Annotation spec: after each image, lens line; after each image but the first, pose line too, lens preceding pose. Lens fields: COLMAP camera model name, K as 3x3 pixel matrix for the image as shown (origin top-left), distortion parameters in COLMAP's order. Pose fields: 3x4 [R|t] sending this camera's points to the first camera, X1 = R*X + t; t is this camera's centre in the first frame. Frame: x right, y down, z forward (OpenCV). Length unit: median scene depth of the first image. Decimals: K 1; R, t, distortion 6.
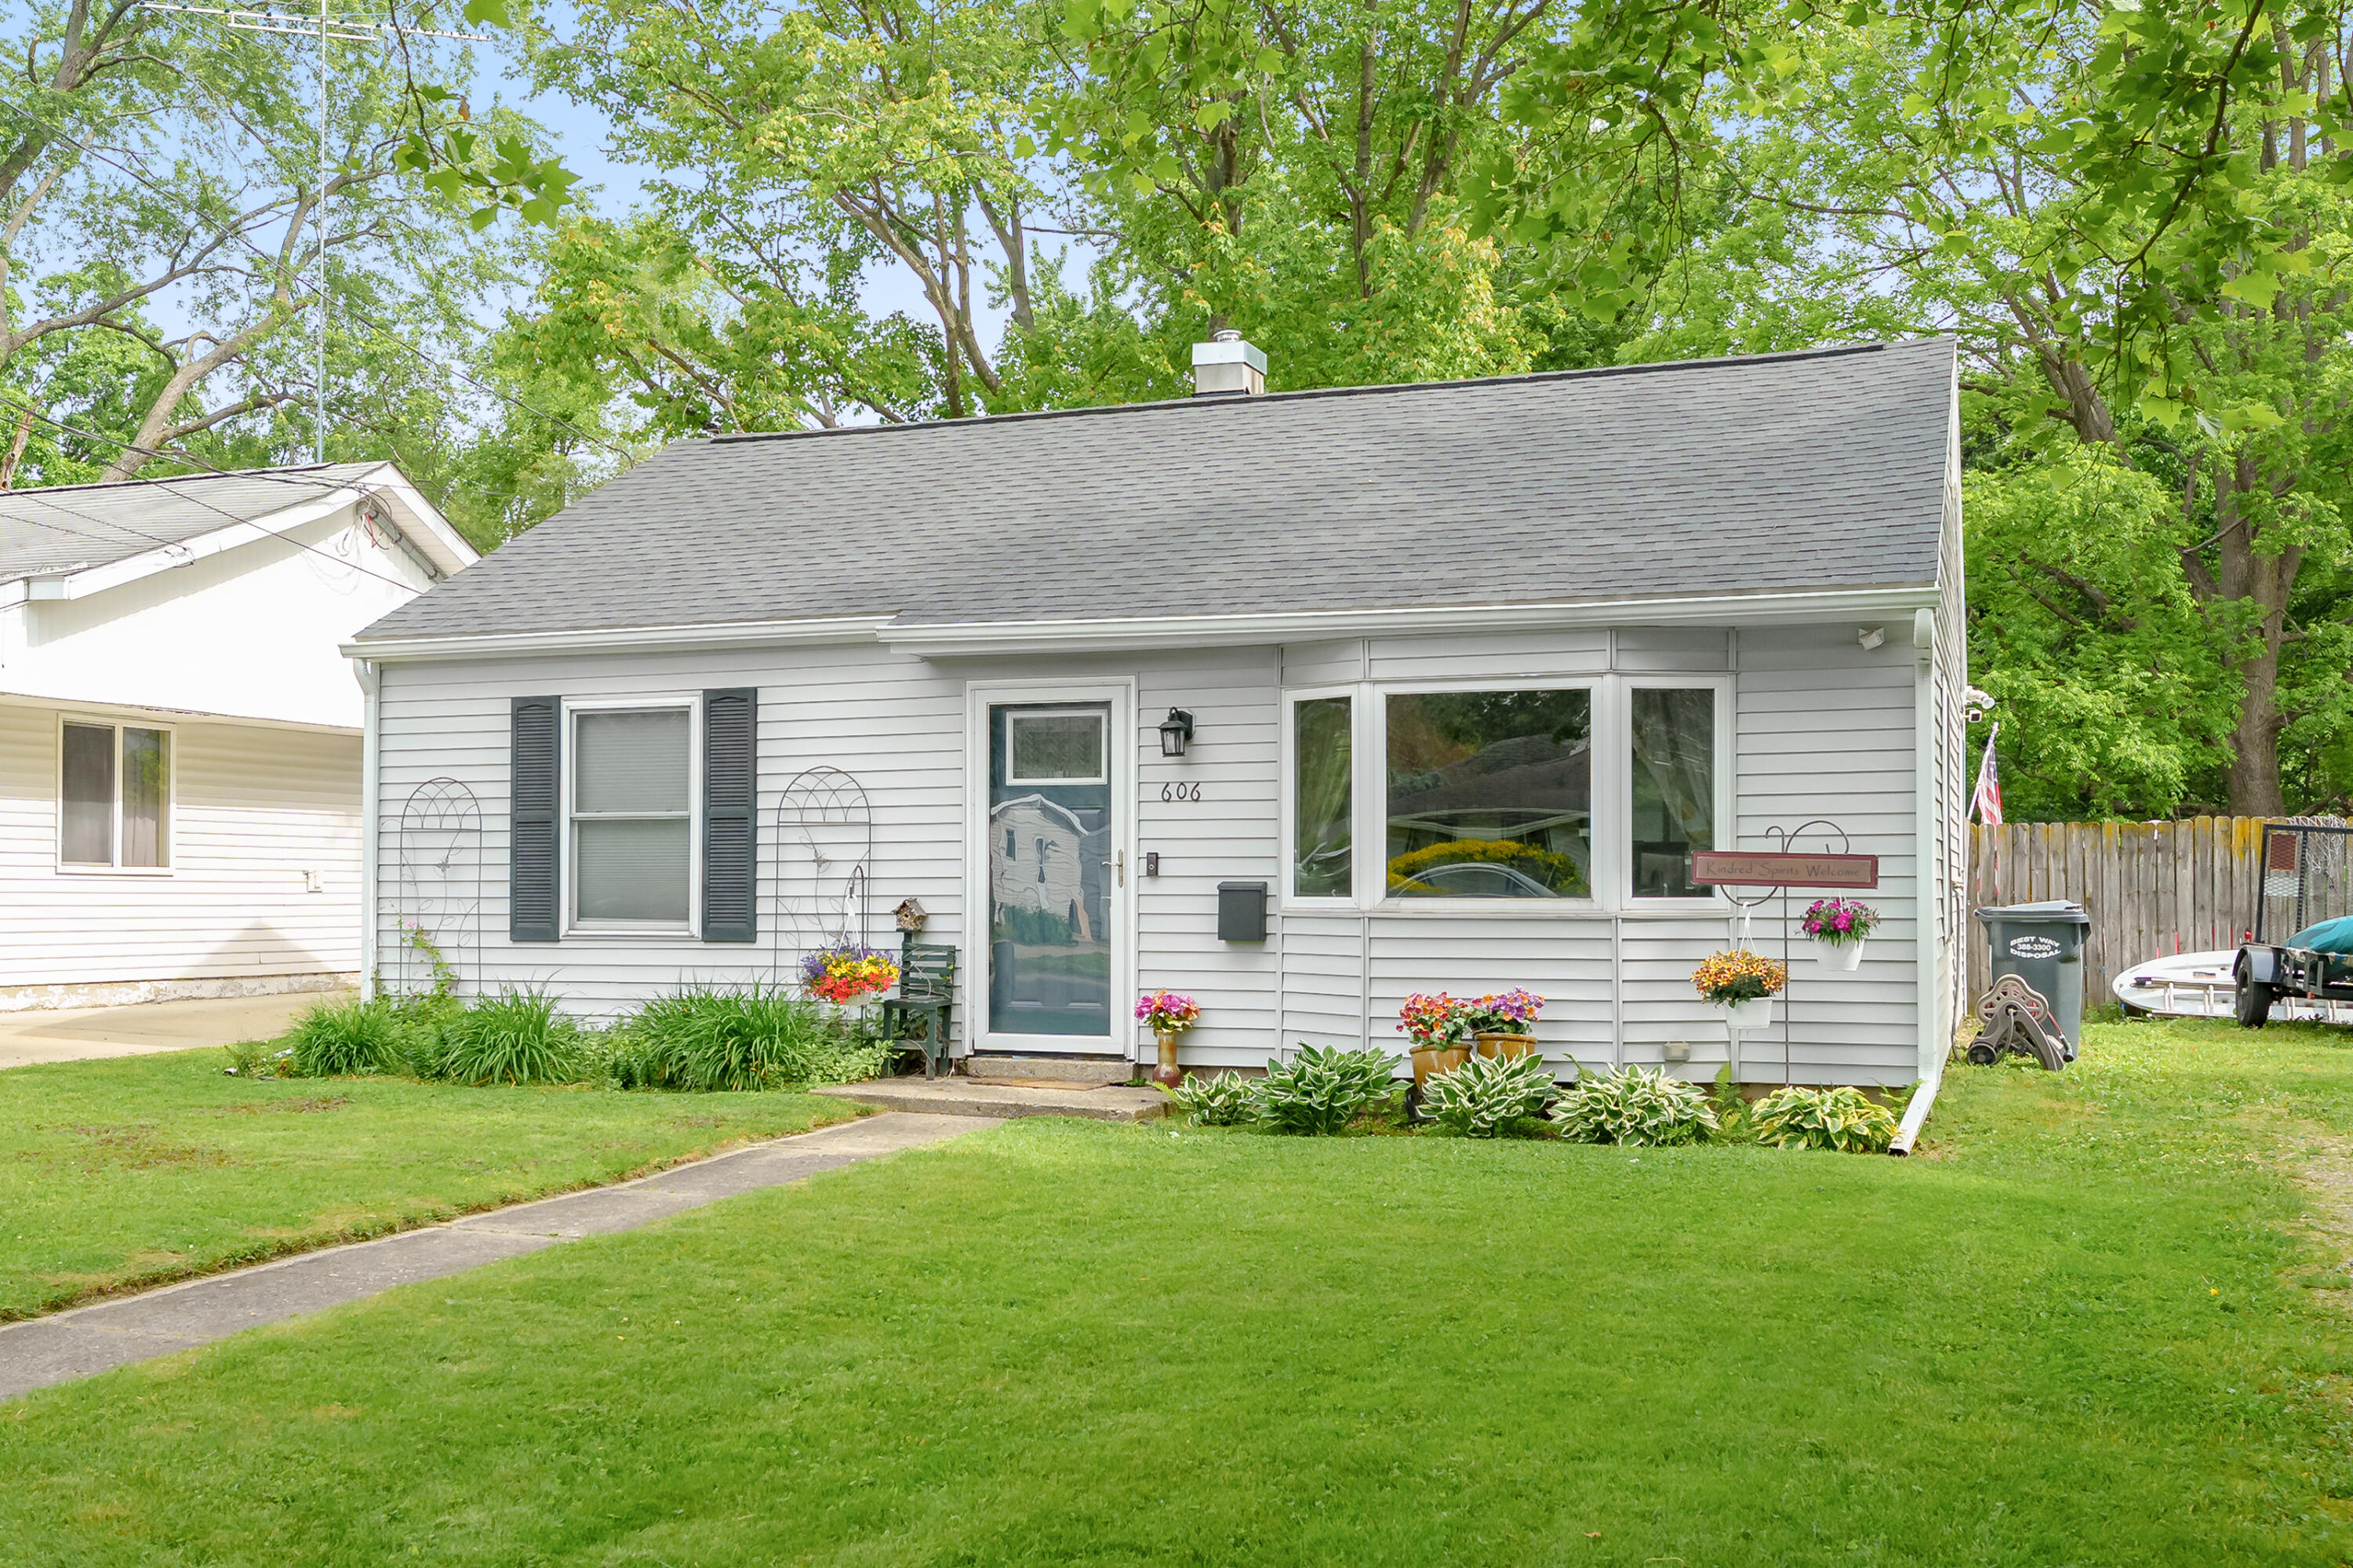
lens RADIAL K [[2102.1, 0, 1170.7], [0, 2102.1, 881.3], [0, 0, 1]] dist [0.002600, 0.007960]
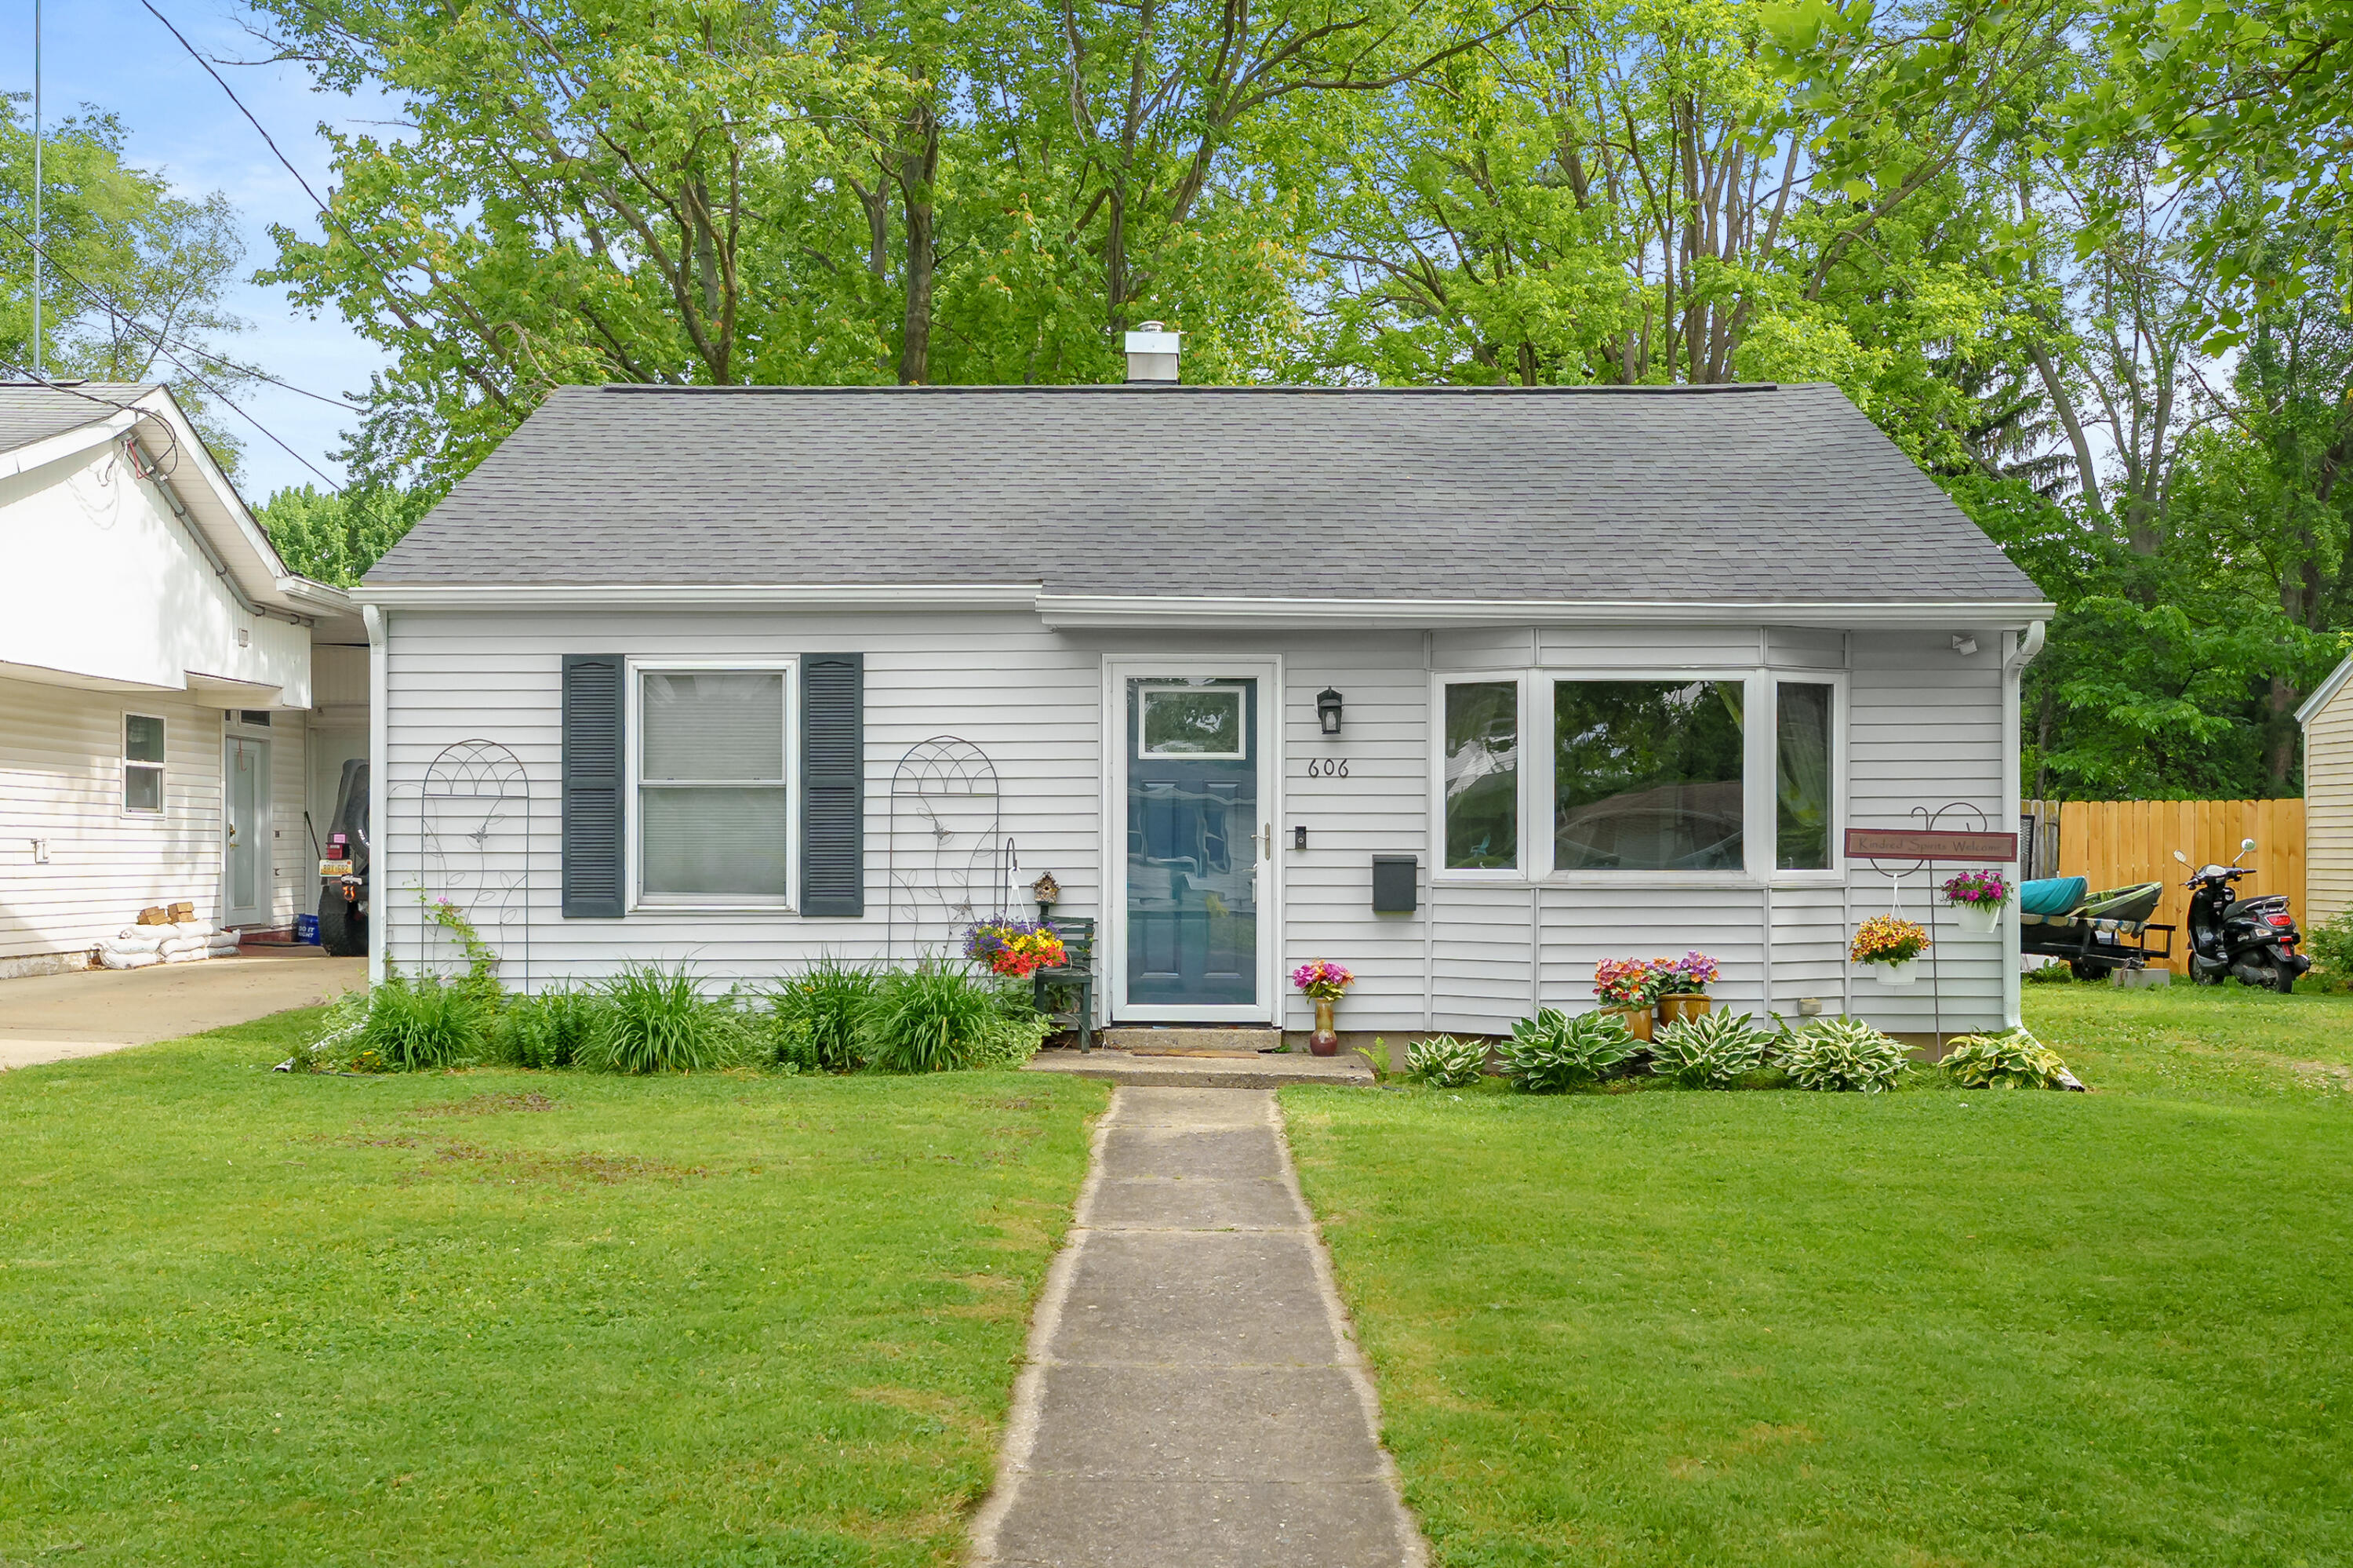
lens RADIAL K [[1956.7, 0, 1184.2], [0, 1956.7, 875.9], [0, 0, 1]] dist [0.005686, 0.000036]
pose [[0.946934, -0.002875, 0.321416, -0.358394], [-0.001559, 0.999907, 0.013537, -0.002167], [-0.321425, -0.013320, 0.946841, 0.102937]]
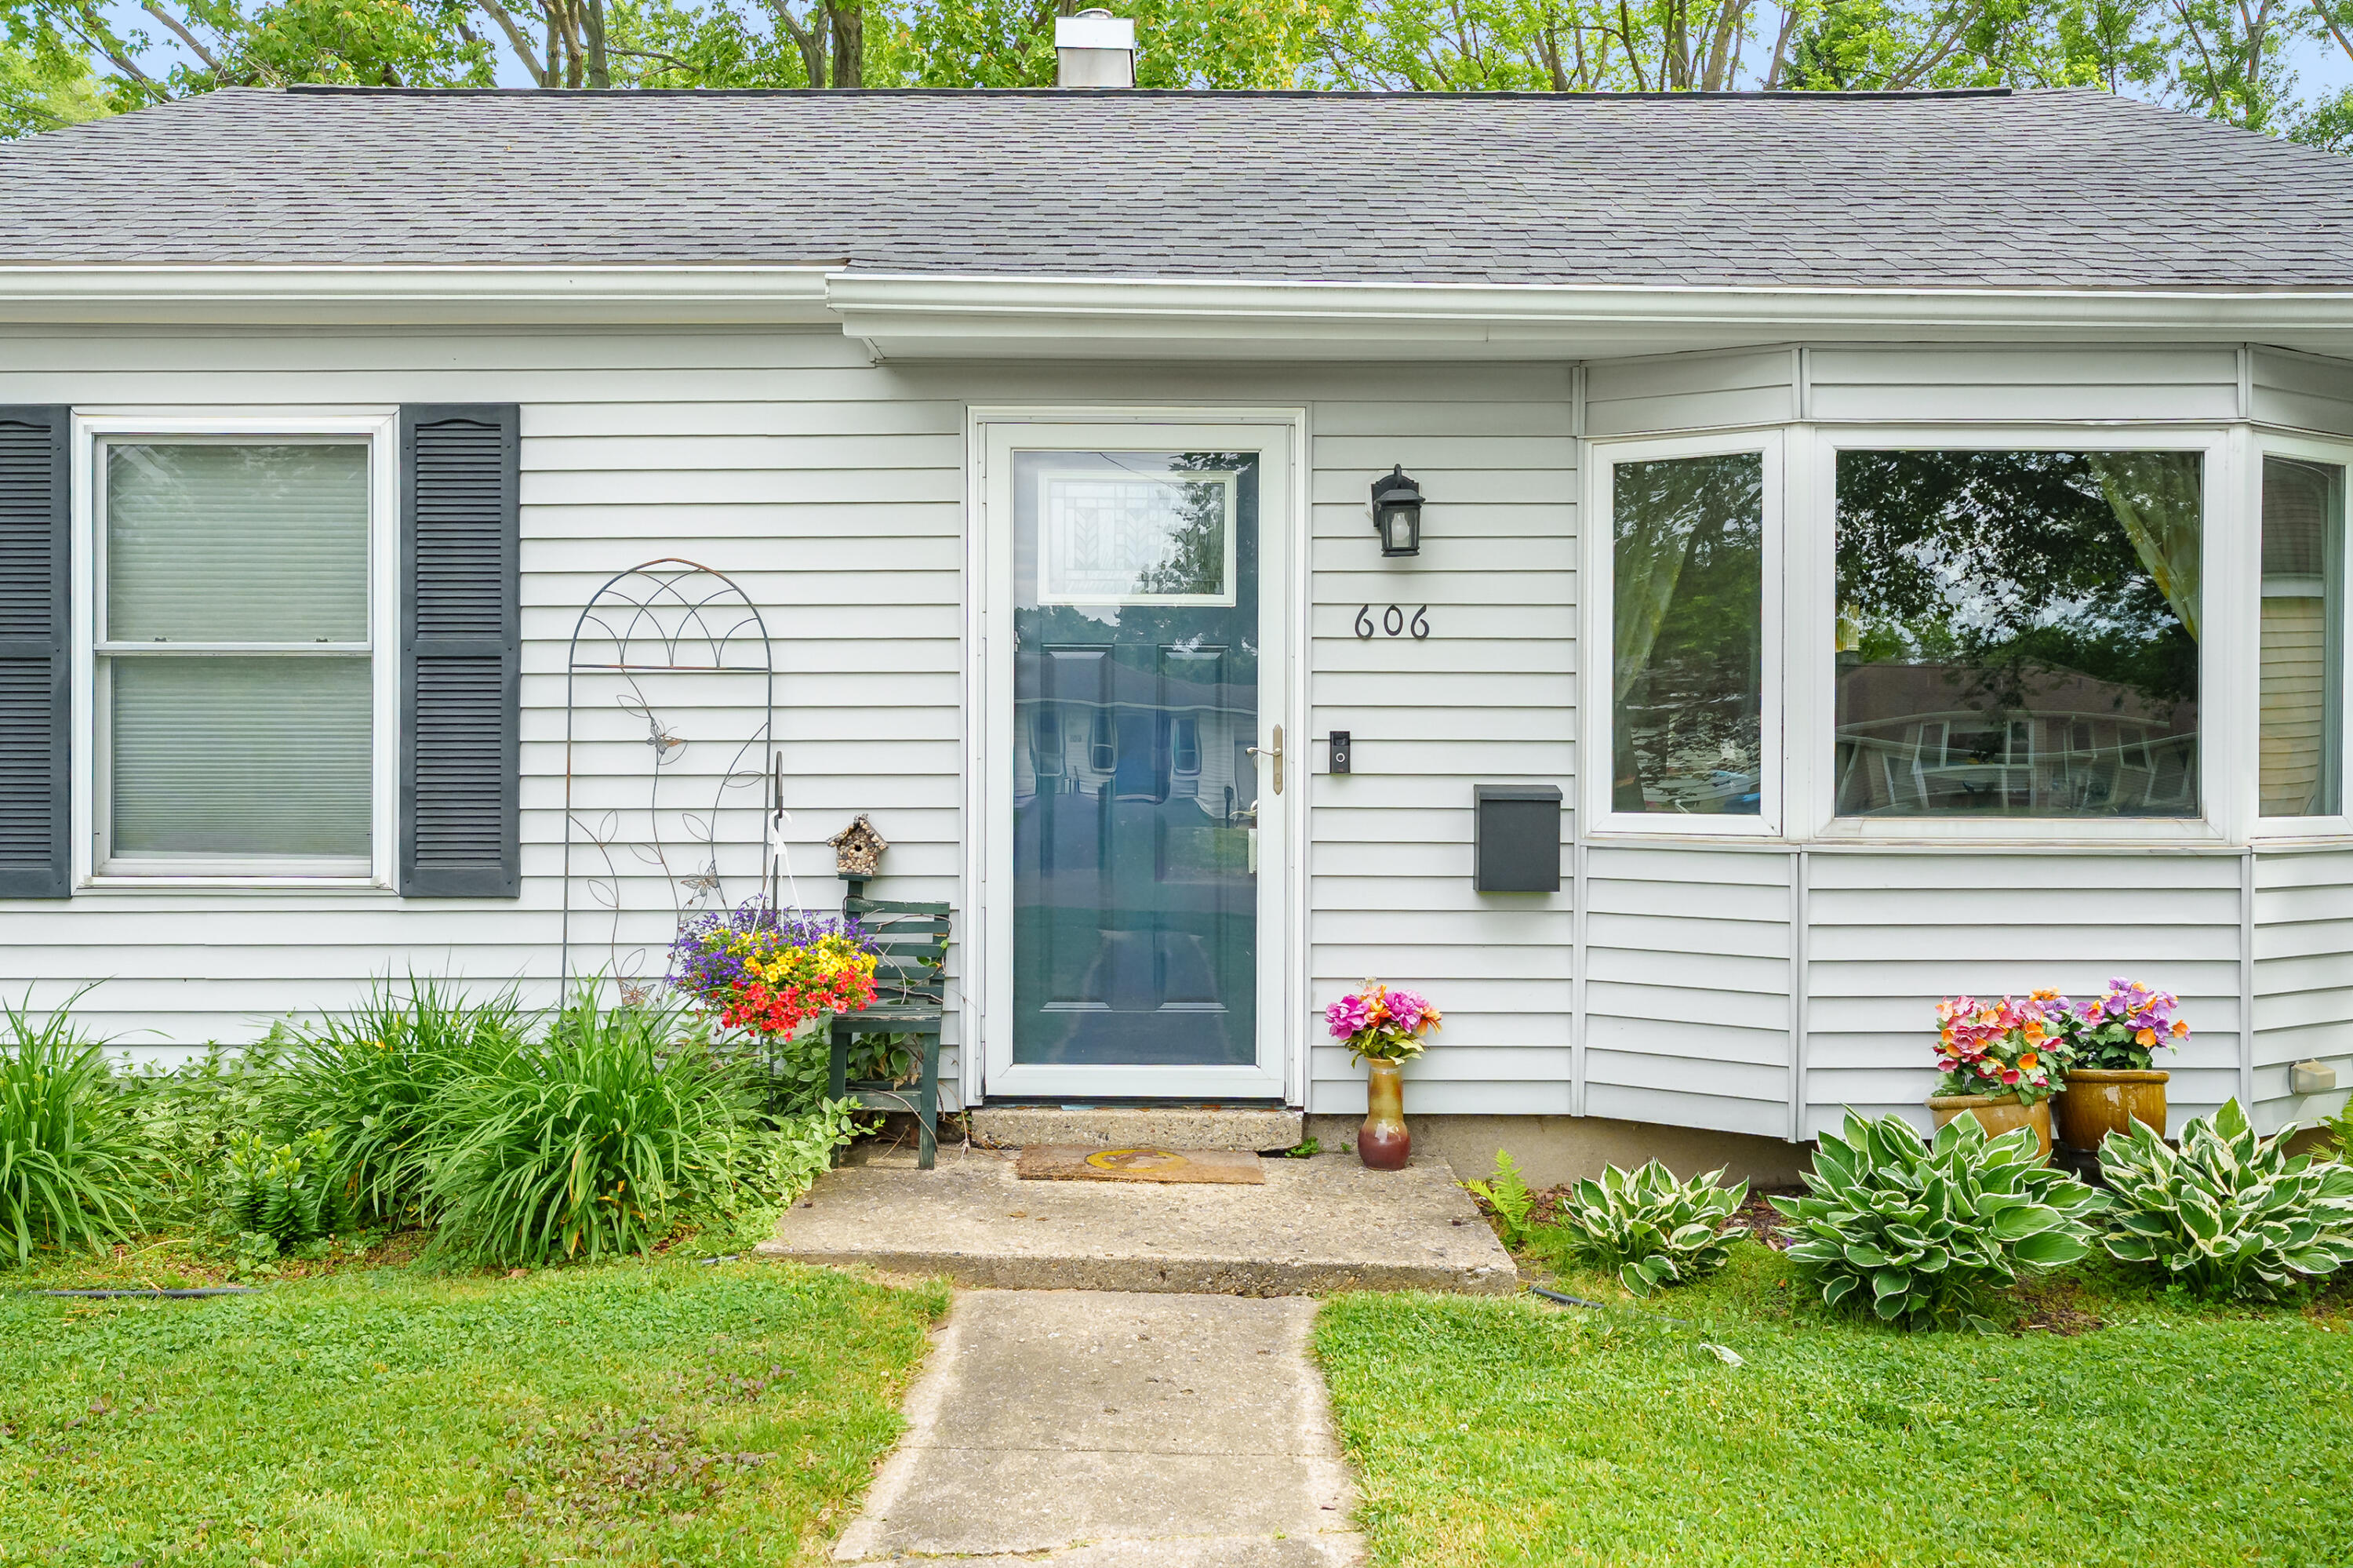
lens RADIAL K [[1731.8, 0, 1176.5], [0, 1731.8, 784.0], [0, 0, 1]] dist [-0.000453, 0.000826]
pose [[0.944492, -0.000715, 0.328534, -0.190605], [-0.004059, 0.999896, 0.013844, -0.005738], [-0.328510, -0.014409, 0.944391, 0.563883]]
